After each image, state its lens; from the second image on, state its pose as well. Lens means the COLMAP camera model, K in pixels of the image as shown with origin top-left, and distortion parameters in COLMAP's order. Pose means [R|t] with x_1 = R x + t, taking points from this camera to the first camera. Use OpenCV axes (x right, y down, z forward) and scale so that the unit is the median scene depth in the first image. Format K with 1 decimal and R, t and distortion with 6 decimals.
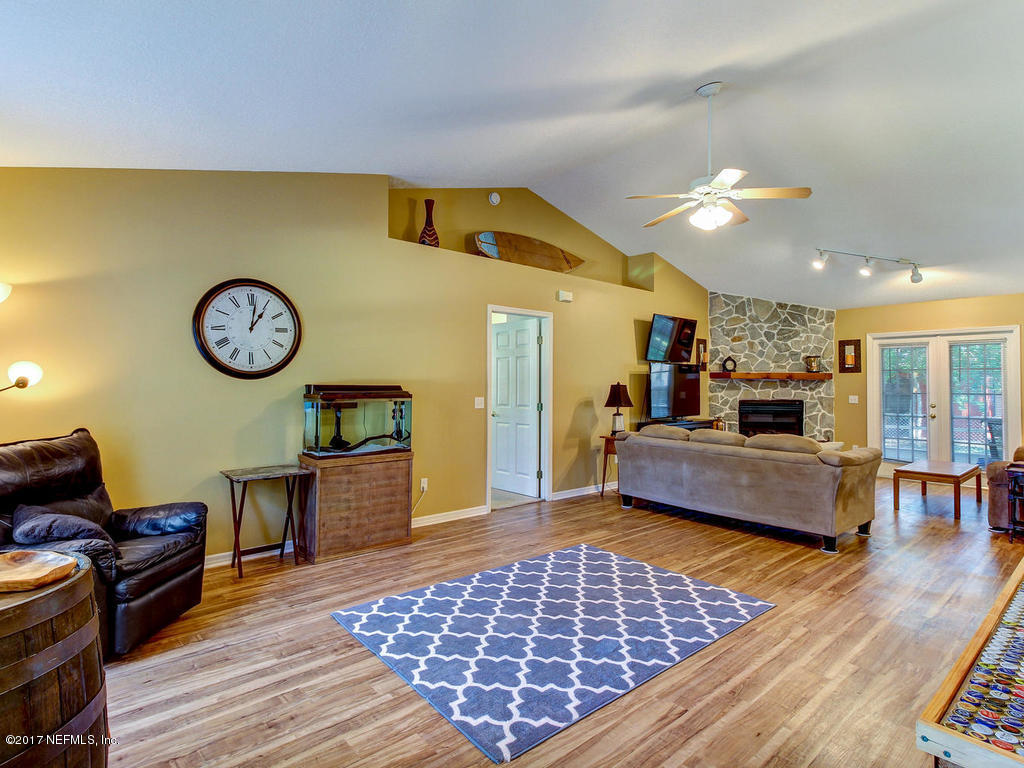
lens RADIAL K [[529.8, 0, 509.3], [0, 529.8, 374.2], [0, 0, 1]] dist [0.000946, -0.002384]
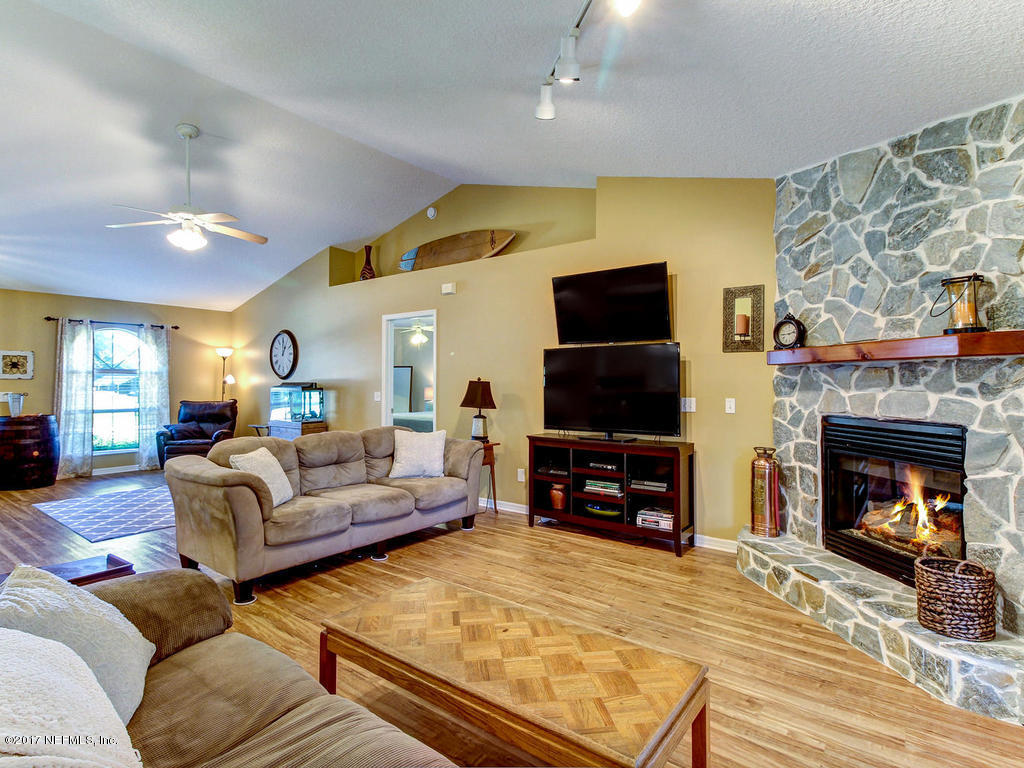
lens RADIAL K [[529.8, 0, 509.3], [0, 529.8, 374.2], [0, 0, 1]] dist [0.000946, -0.002384]
pose [[0.212228, -0.019706, -0.977022, 0.878567], [0.021038, 0.999657, -0.015593, 0.020254], [0.976994, -0.017245, 0.212569, 0.749348]]
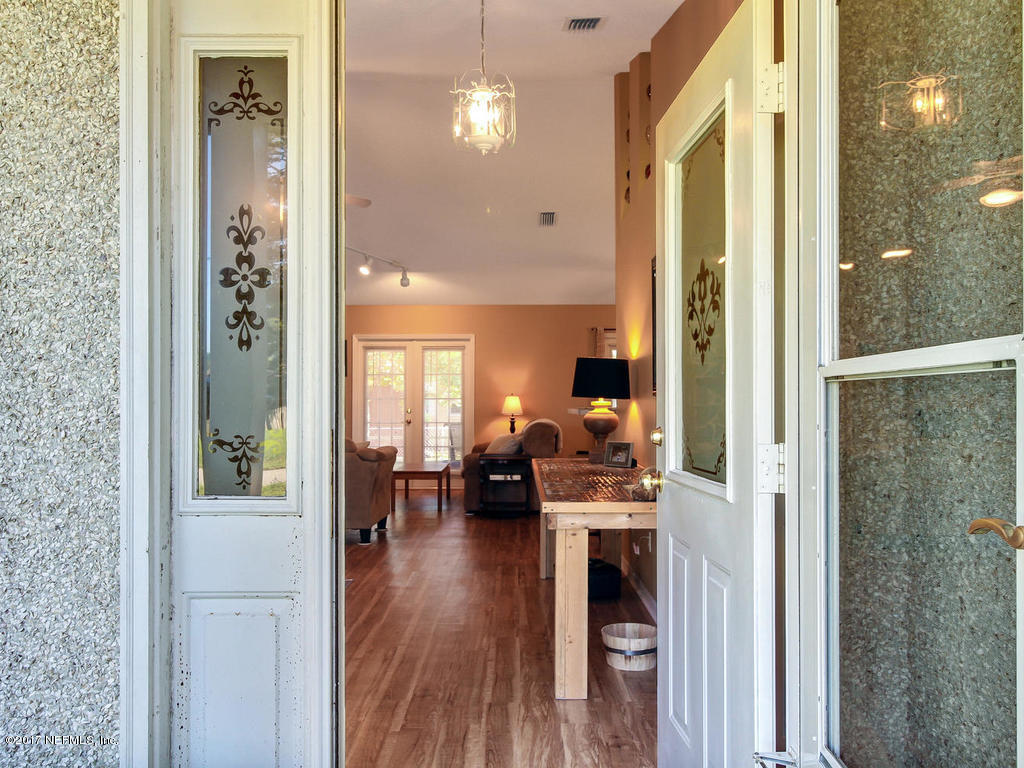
lens RADIAL K [[855.8, 0, 512.9], [0, 855.8, 395.4], [0, 0, 1]] dist [0.003333, -0.001185]
pose [[0.650674, -0.000488, 0.759357, -0.278981], [-0.012560, 0.999856, 0.011405, 0.010197], [-0.759254, -0.016958, 0.650574, -0.180980]]
